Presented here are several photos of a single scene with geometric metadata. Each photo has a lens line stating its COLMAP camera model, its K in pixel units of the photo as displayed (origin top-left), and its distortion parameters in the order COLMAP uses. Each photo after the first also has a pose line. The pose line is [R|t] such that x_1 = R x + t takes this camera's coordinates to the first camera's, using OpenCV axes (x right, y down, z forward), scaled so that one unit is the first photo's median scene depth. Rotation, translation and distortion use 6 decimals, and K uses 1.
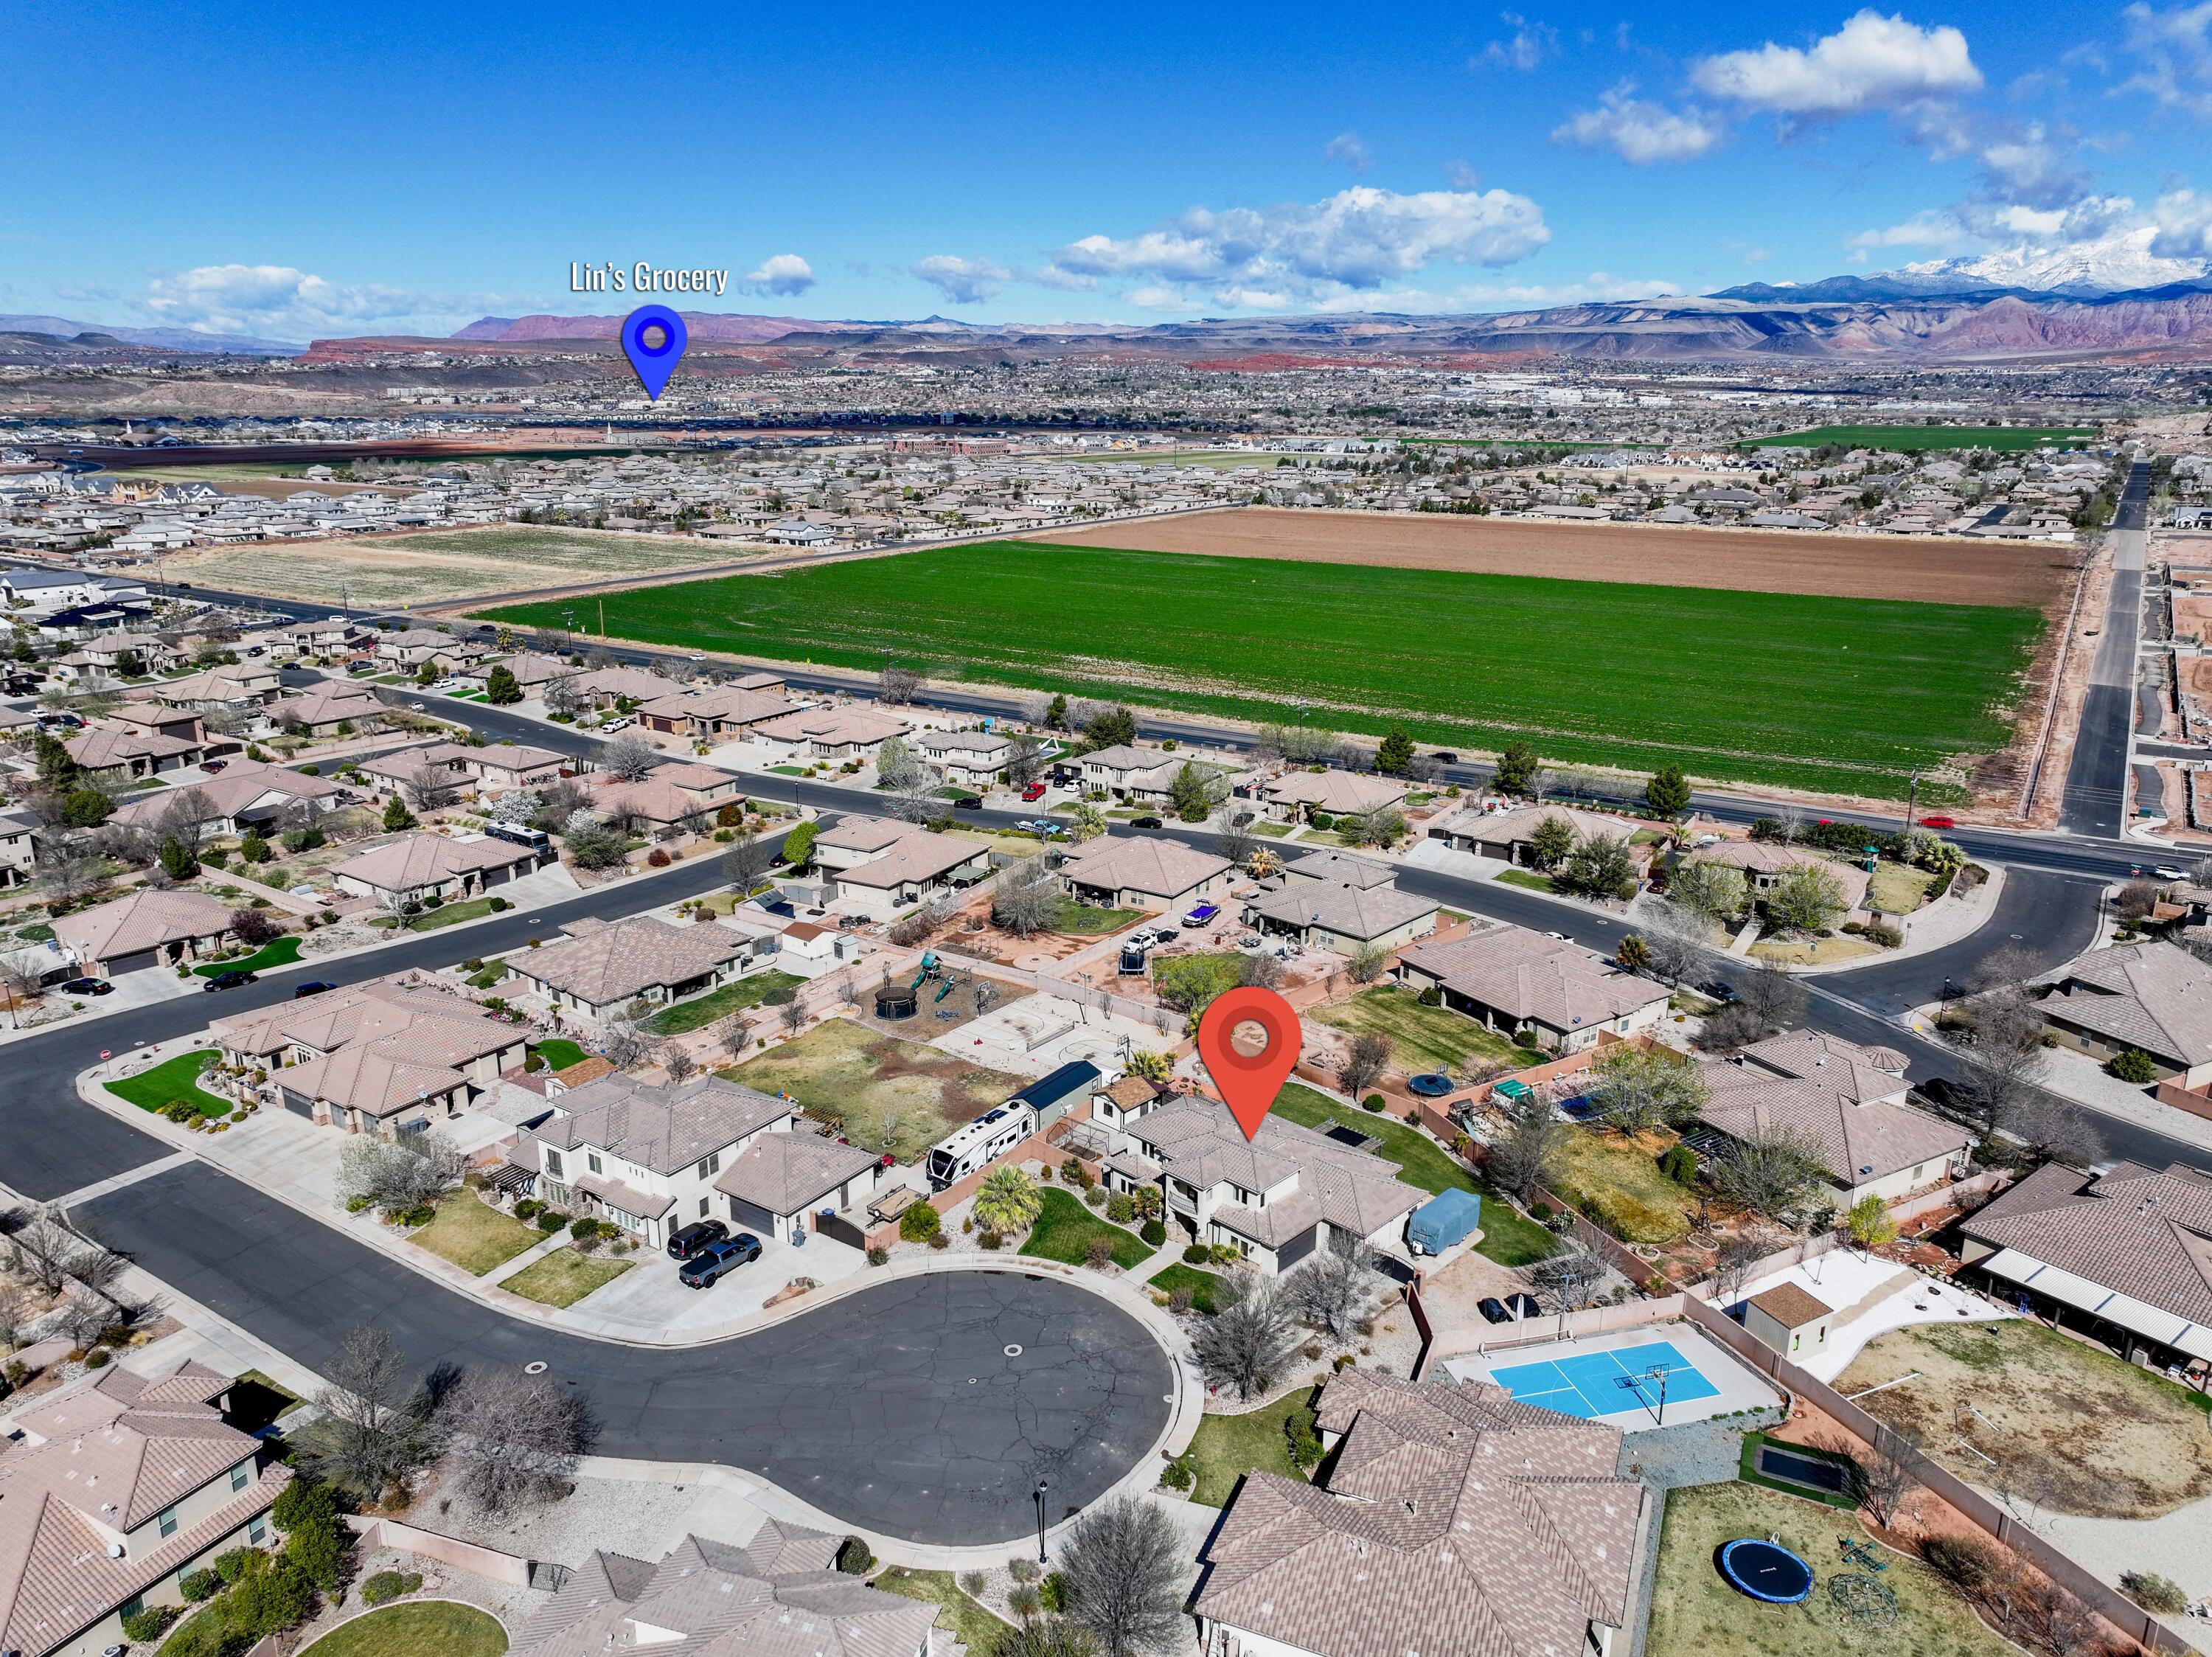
lens RADIAL K [[1556.6, 0, 1106.0], [0, 1556.6, 828.5], [0, 0, 1]] dist [0.006638, 0.007735]
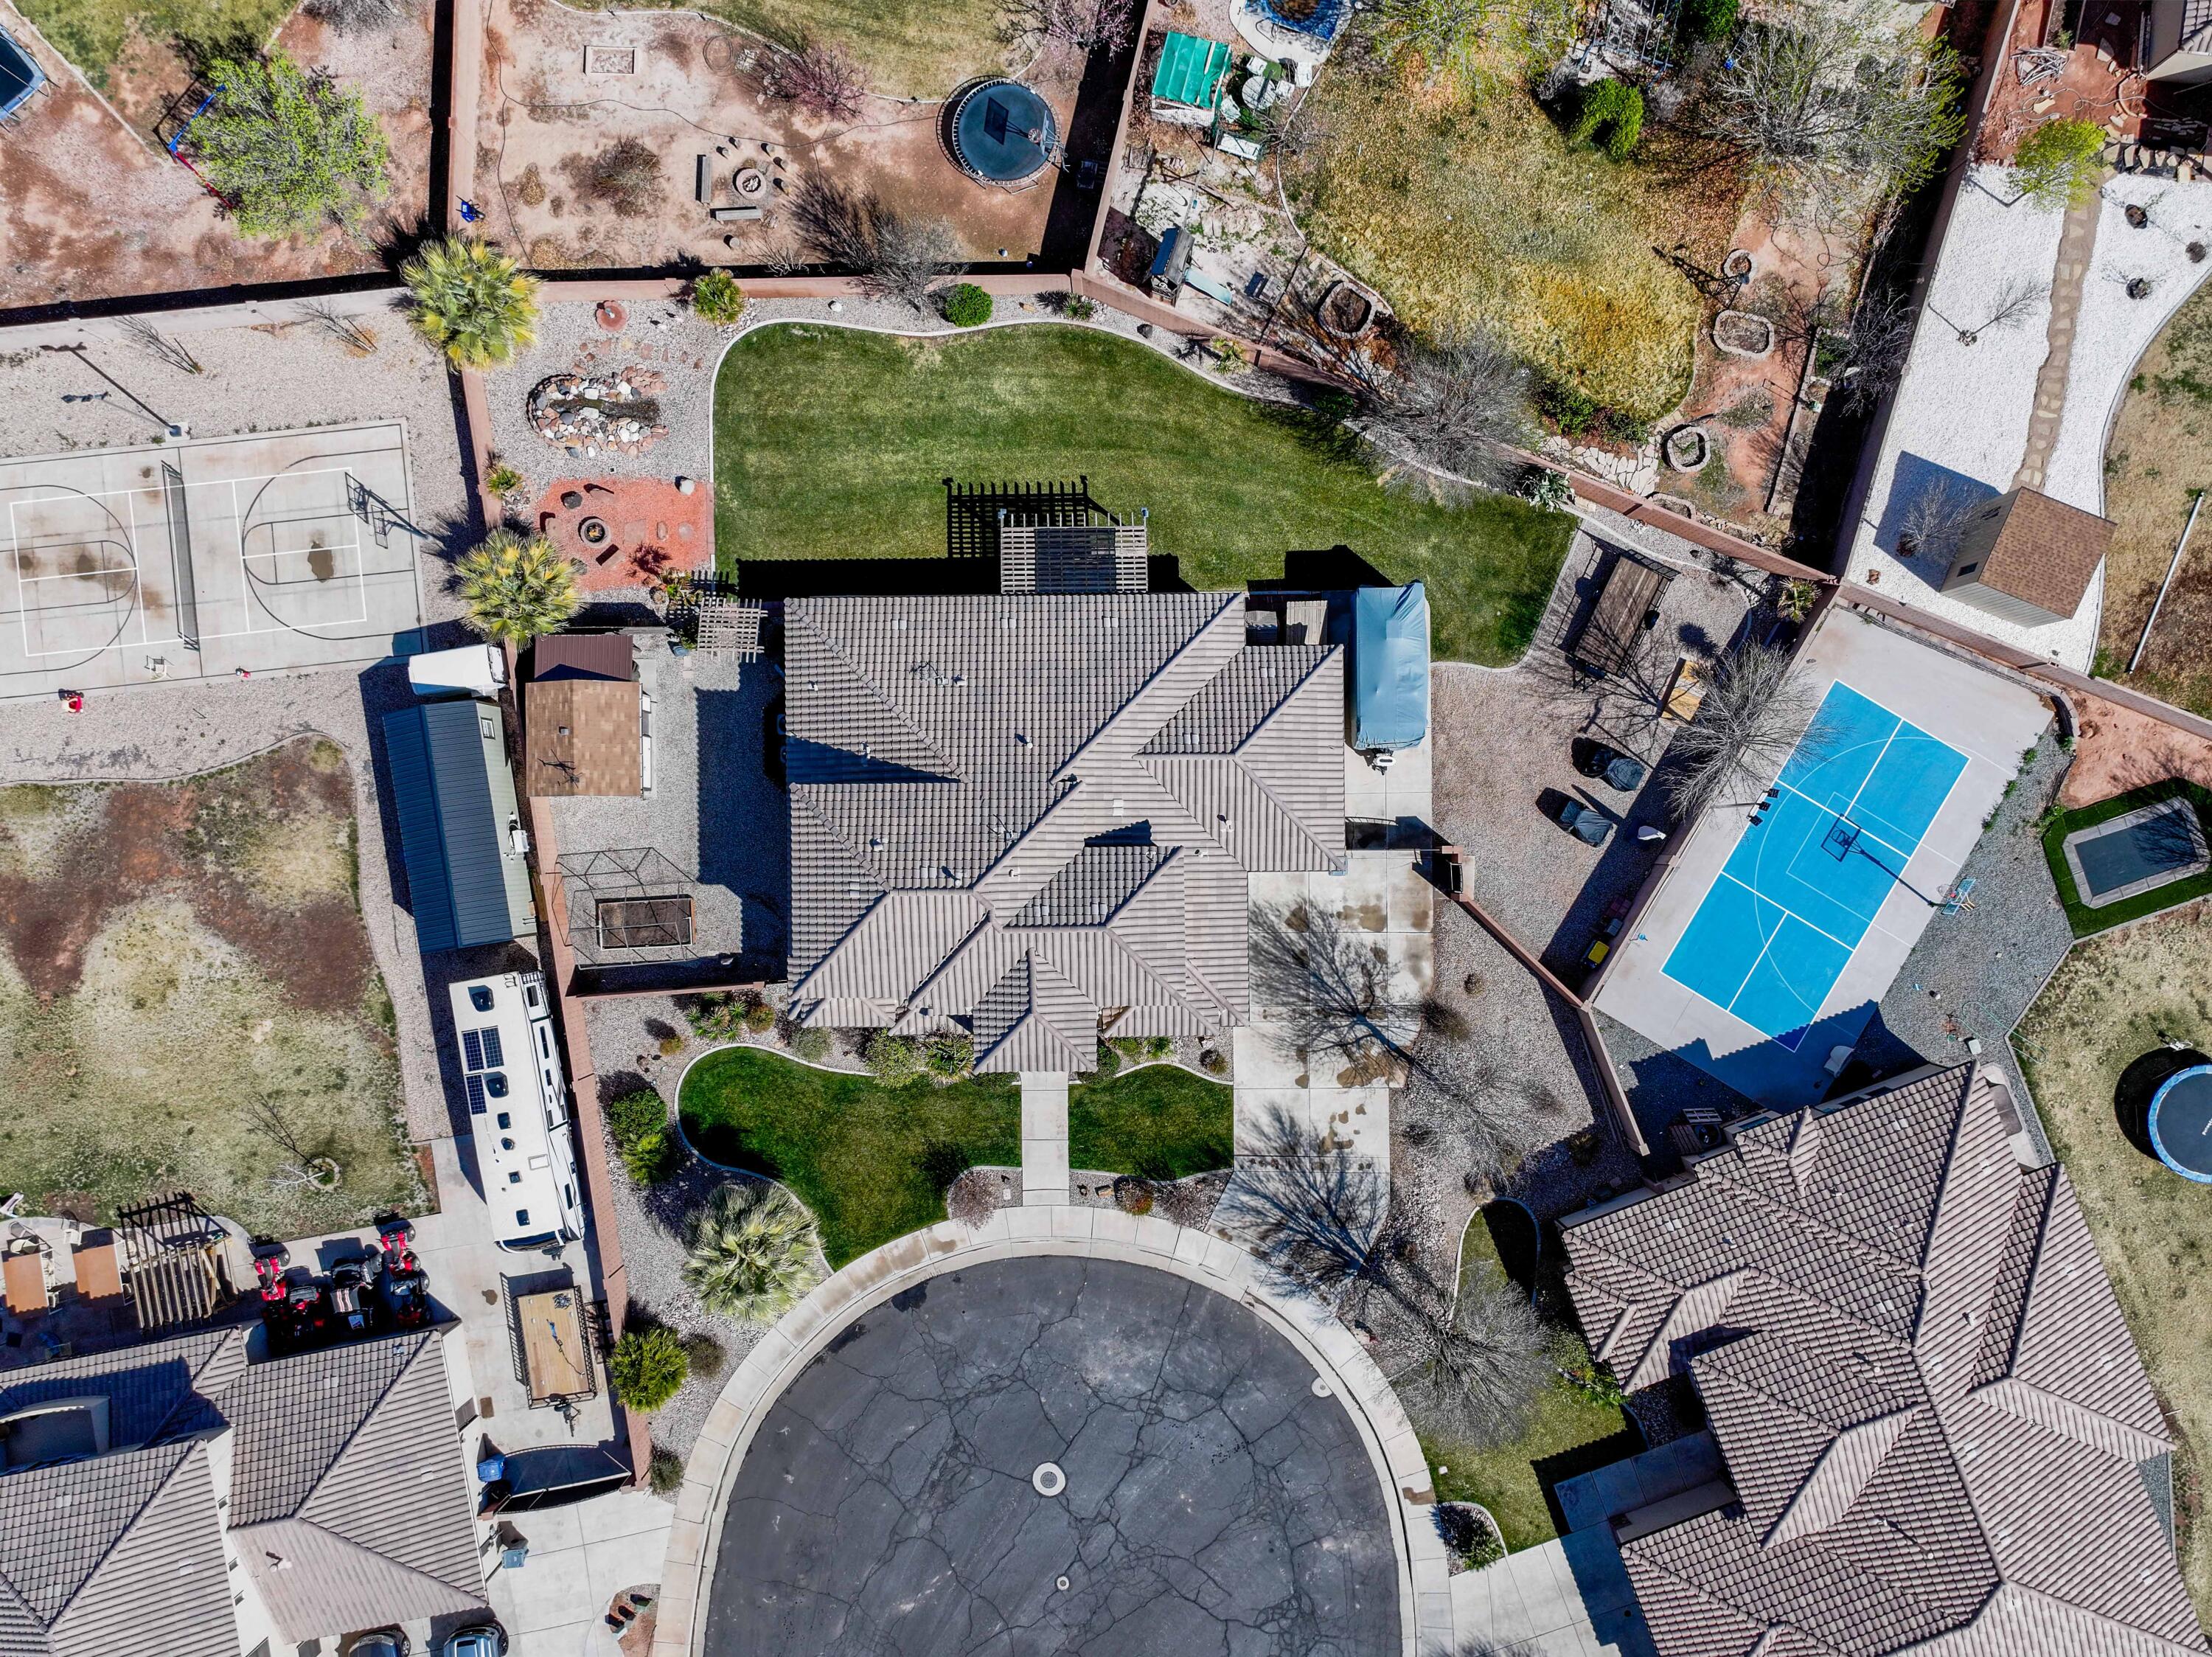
lens RADIAL K [[1544.5, 0, 1106.0], [0, 1544.5, 828.5], [0, 0, 1]] dist [0.009434, 0.004254]
pose [[0.714342, -0.699703, -0.011429, 0.072929], [0.218004, 0.206987, 0.953746, -0.145939], [-0.664973, -0.683792, 0.300398, 0.526990]]
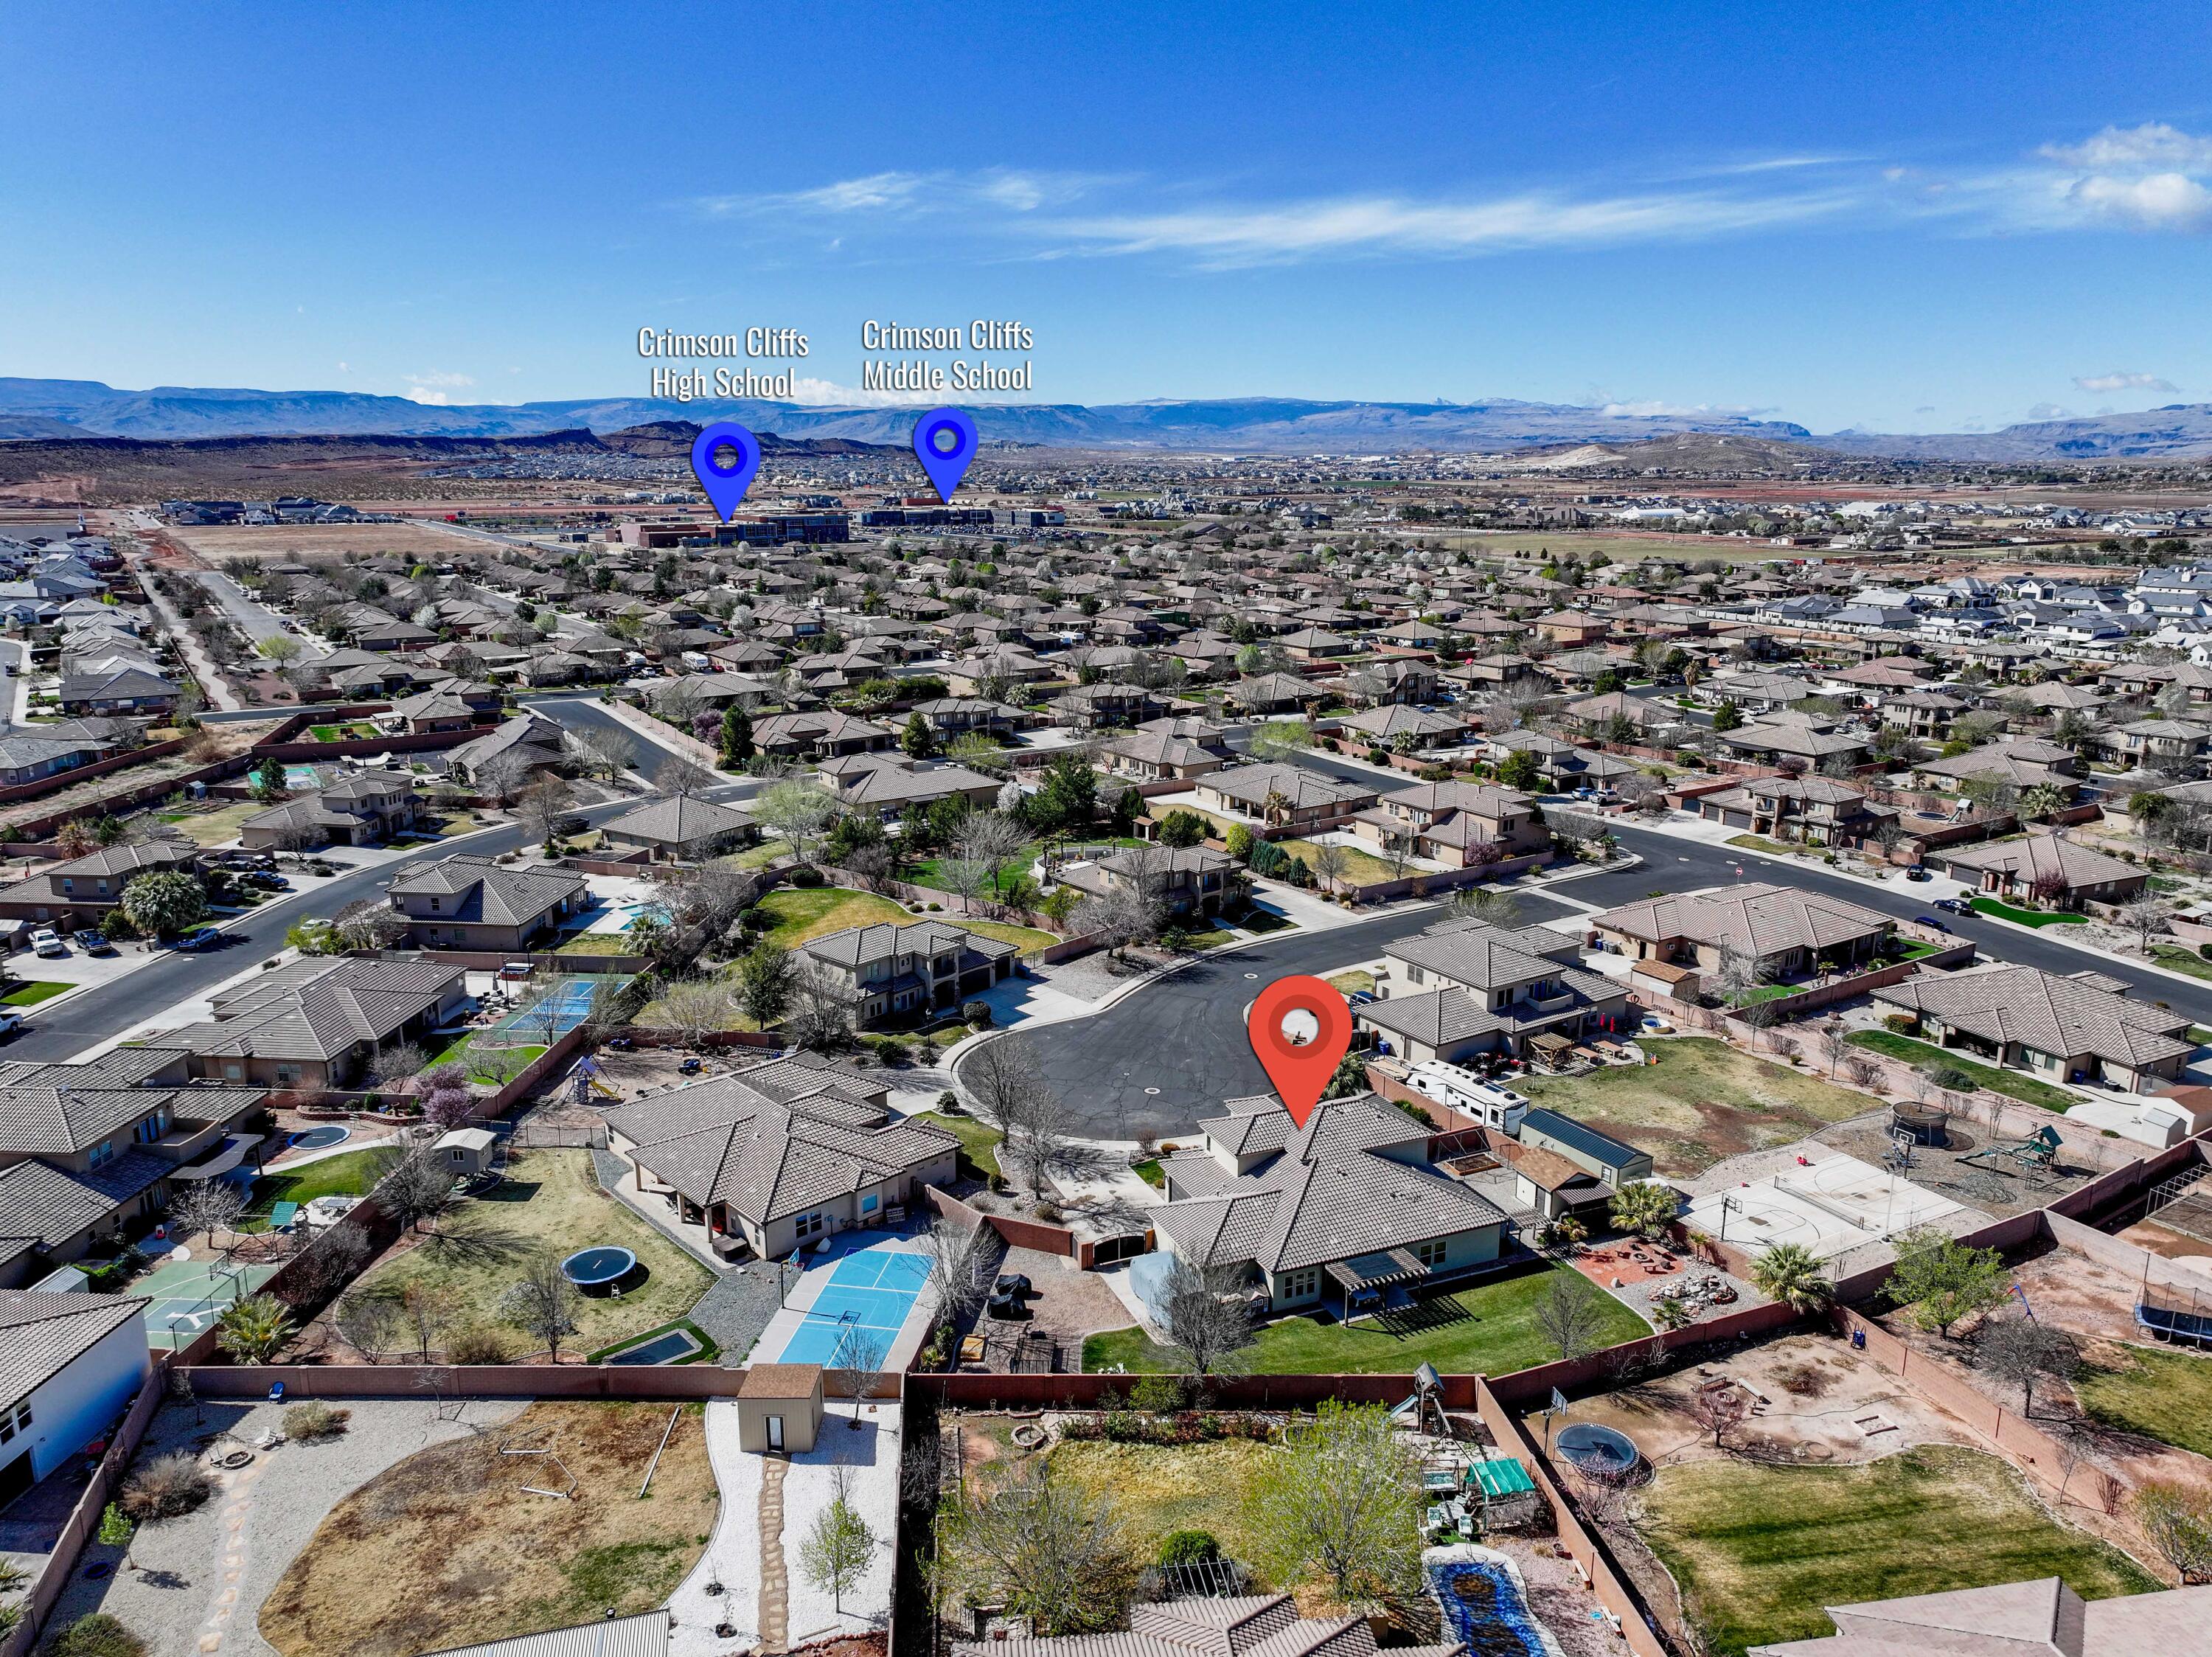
lens RADIAL K [[1556.6, 0, 1106.0], [0, 1556.6, 828.5], [0, 0, 1]] dist [0.006638, 0.007735]
pose [[-0.395246, 0.208119, -0.894688, 0.541121], [-0.262225, 0.907902, 0.327036, -0.130340], [0.880351, 0.363870, -0.304271, 0.681733]]
